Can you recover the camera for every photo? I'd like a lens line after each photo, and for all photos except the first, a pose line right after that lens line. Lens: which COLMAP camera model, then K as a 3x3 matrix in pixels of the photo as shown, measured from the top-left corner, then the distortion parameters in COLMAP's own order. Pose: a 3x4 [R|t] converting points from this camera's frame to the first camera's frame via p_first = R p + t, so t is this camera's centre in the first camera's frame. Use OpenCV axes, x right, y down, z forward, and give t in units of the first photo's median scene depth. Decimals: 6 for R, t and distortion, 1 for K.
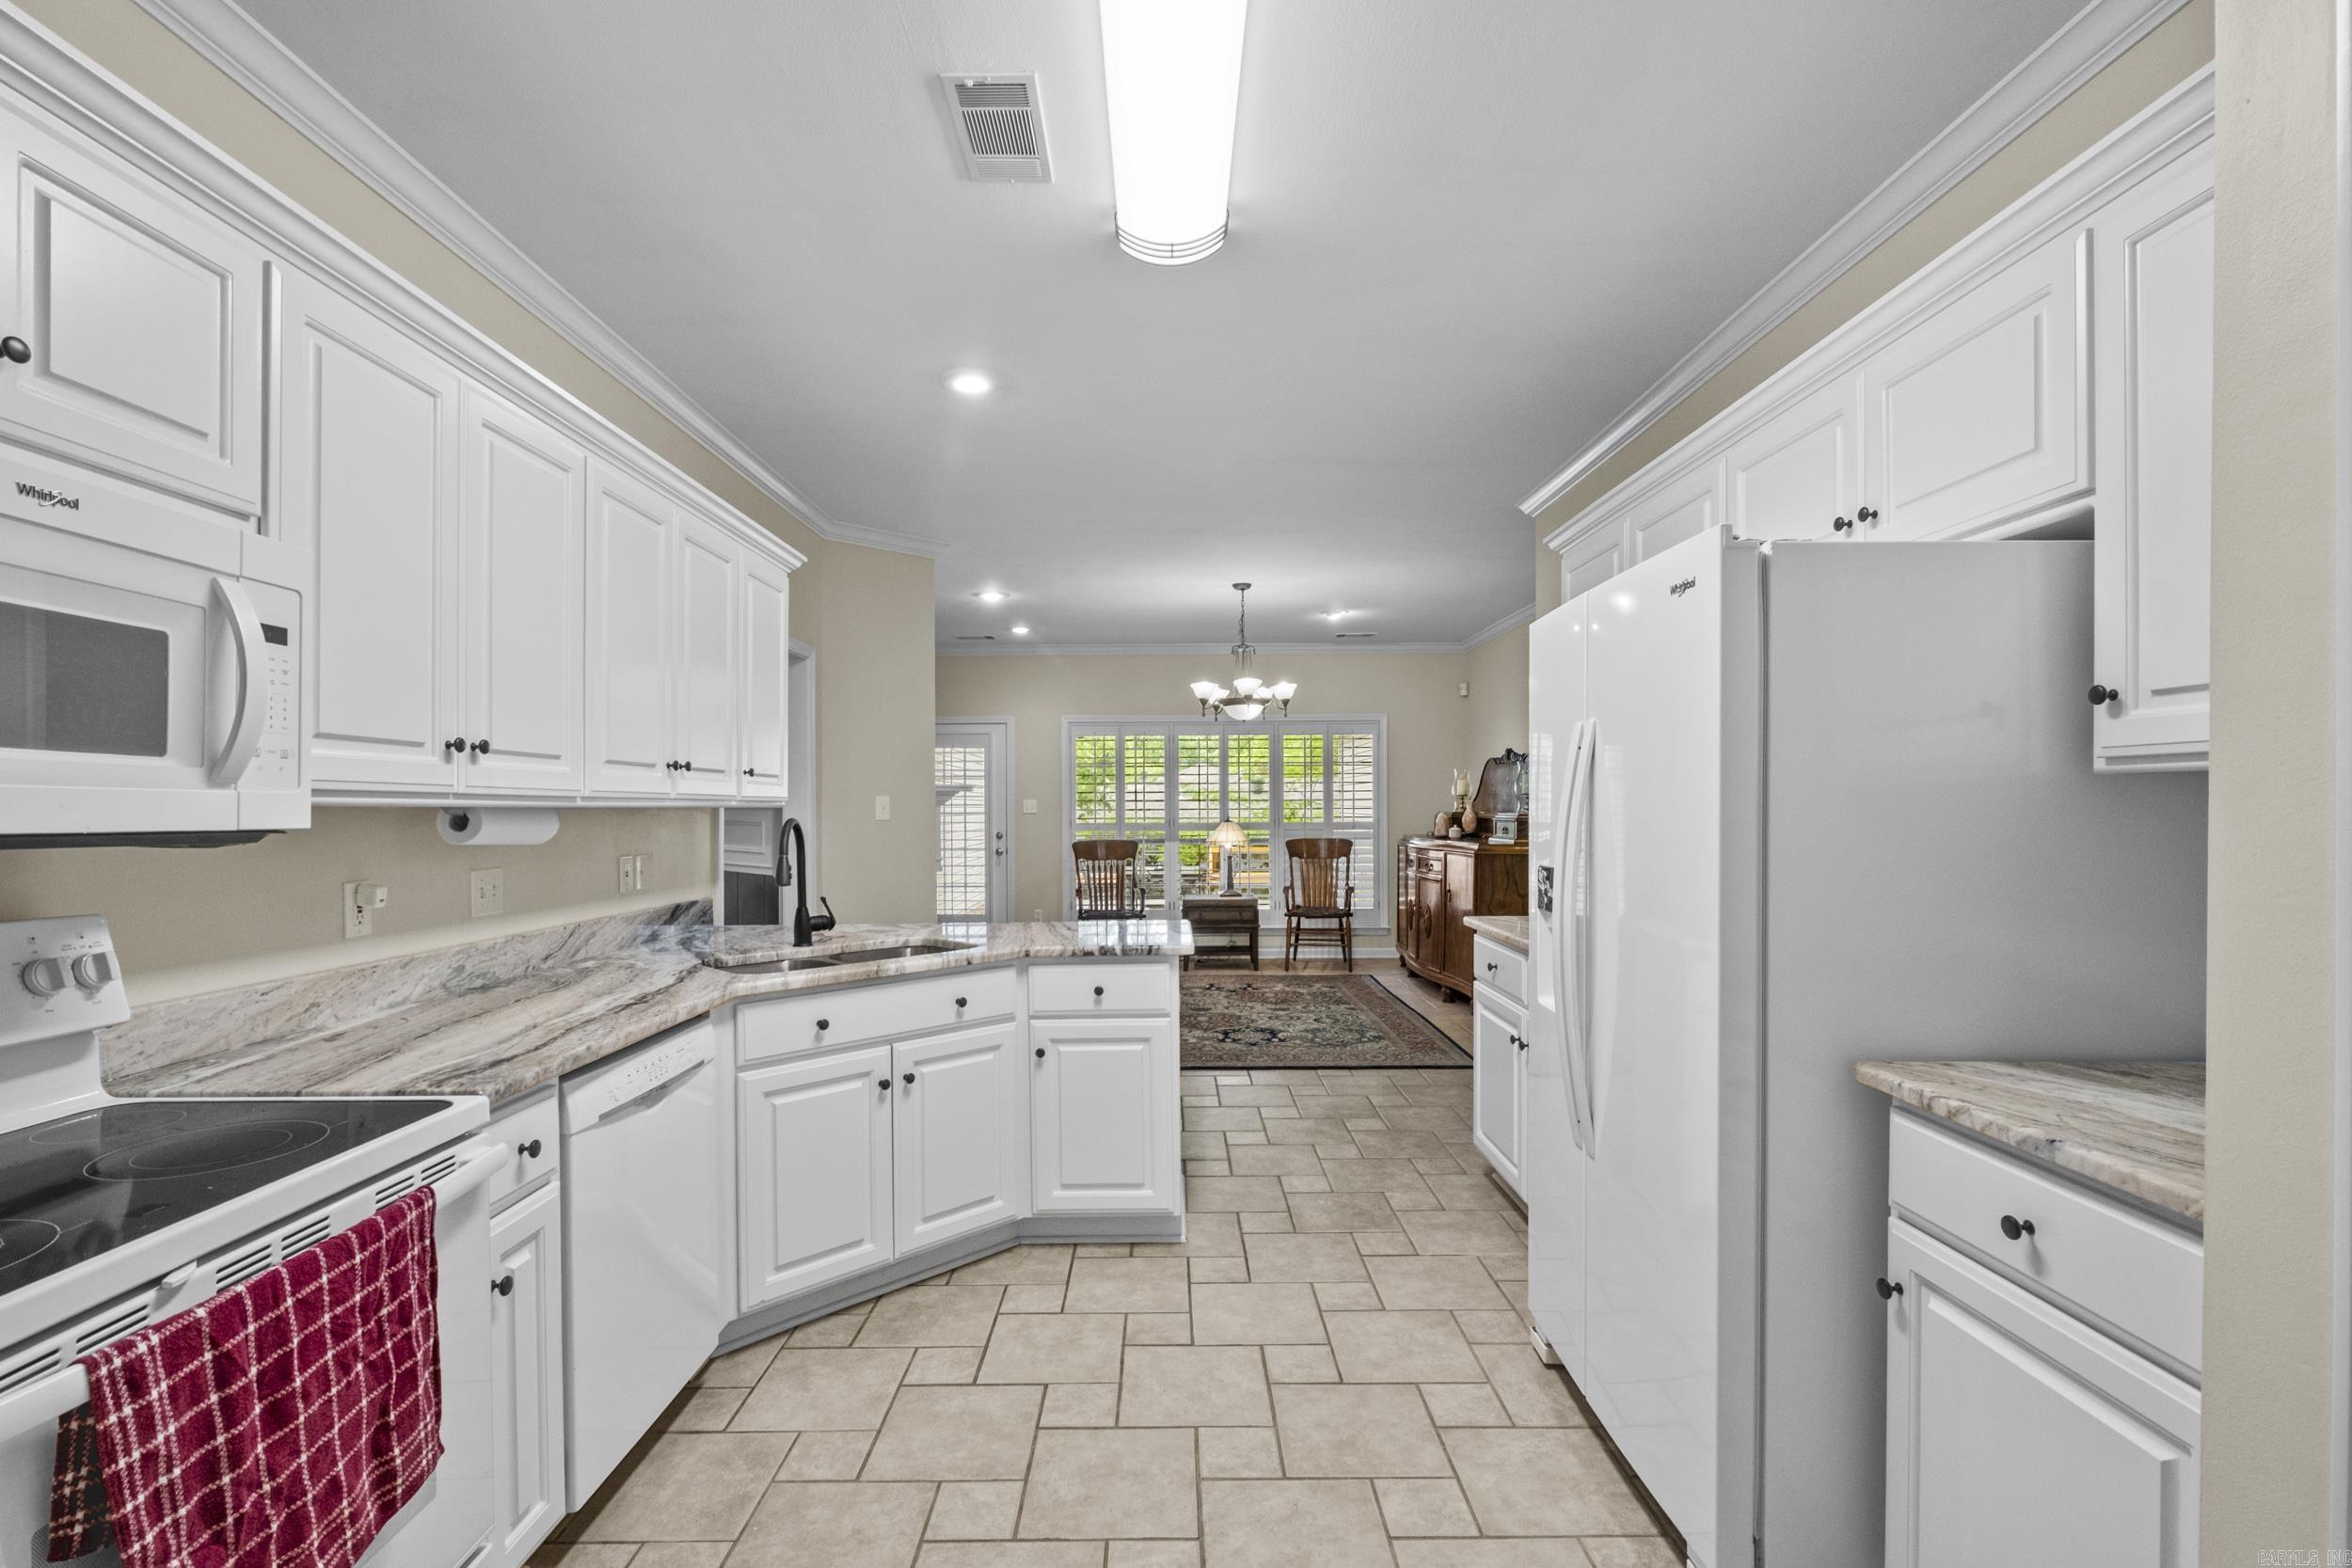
lens RADIAL K [[1041.2, 0, 1134.2], [0, 1041.2, 806.0], [0, 0, 1]] dist [-0.005632, -0.000656]
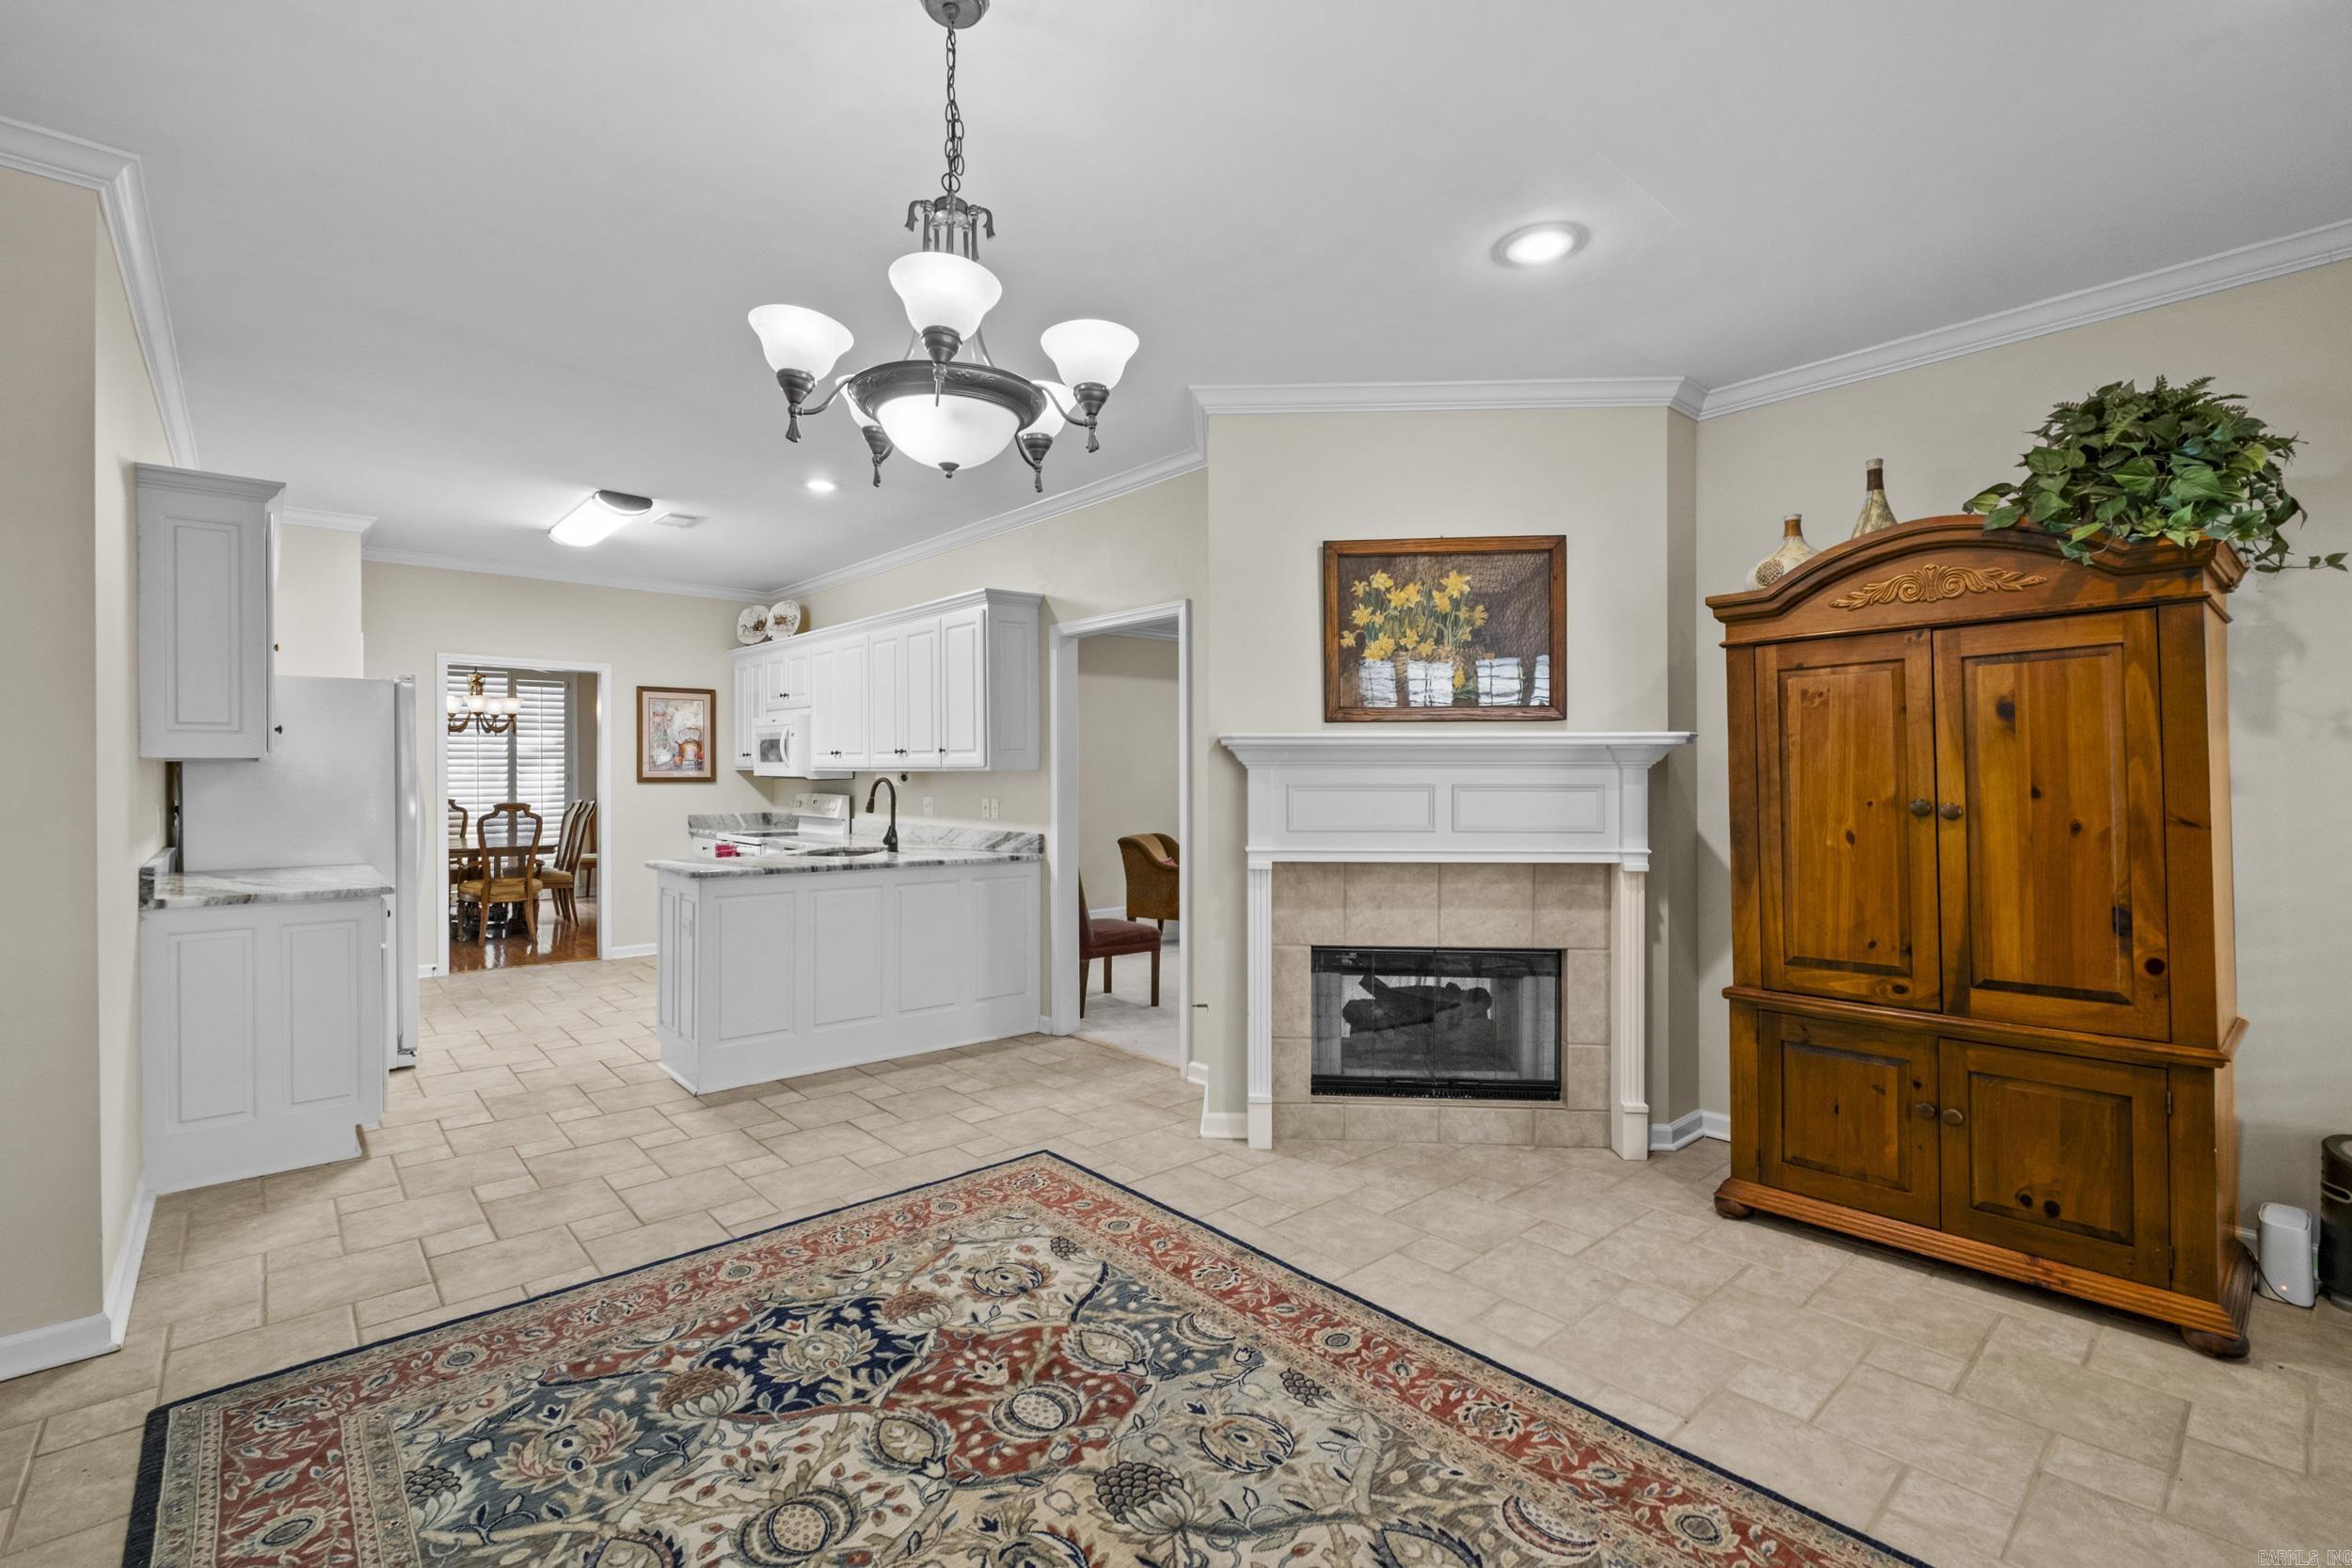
lens RADIAL K [[1041.2, 0, 1181.0], [0, 1041.2, 768.1], [0, 0, 1]] dist [-0.005632, -0.000656]
pose [[-0.723117, 0.004135, -0.690713, 0.733258], [0.006658, 0.999977, -0.000984, -0.000002], [0.690694, -0.005310, -0.723128, 3.577498]]
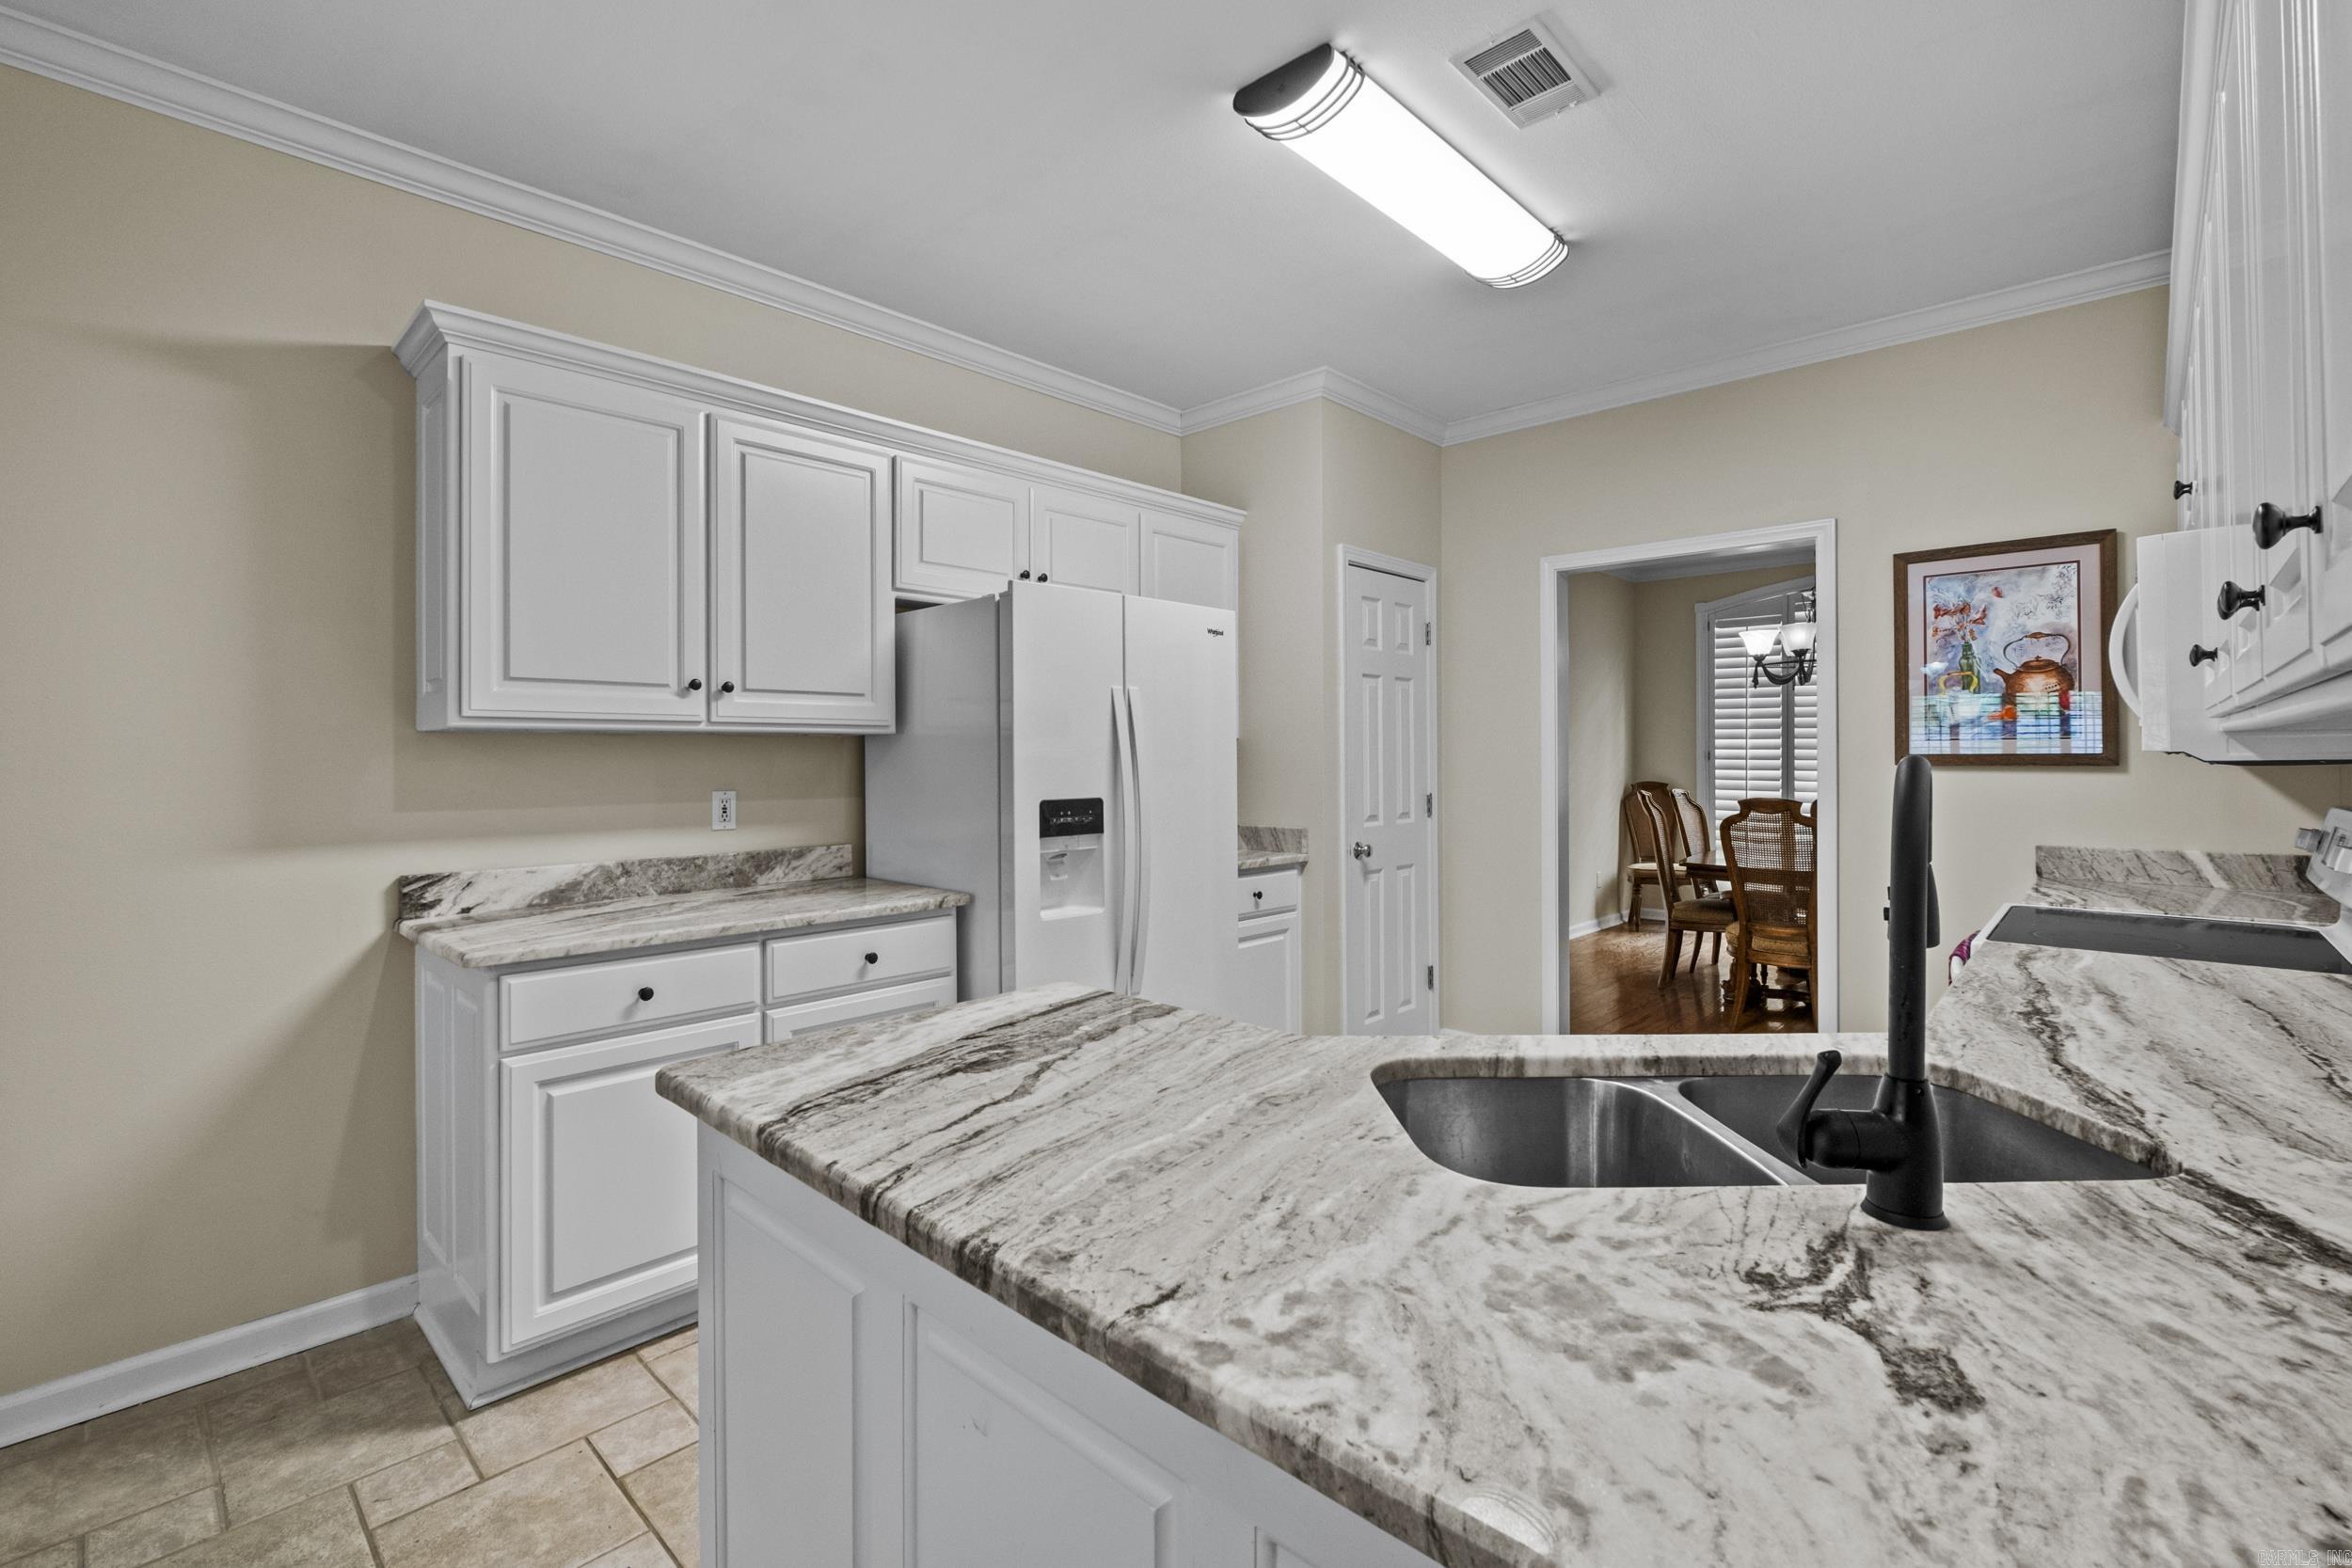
lens RADIAL K [[1041.2, 0, 1151.6], [0, 1041.2, 750.3], [0, 0, 1]] dist [-0.005632, -0.000656]
pose [[-0.738373, 0.012419, 0.674279, -0.506973], [0.008266, 0.999922, -0.009366, 0.014512], [-0.674342, -0.001342, -0.738418, 1.854721]]
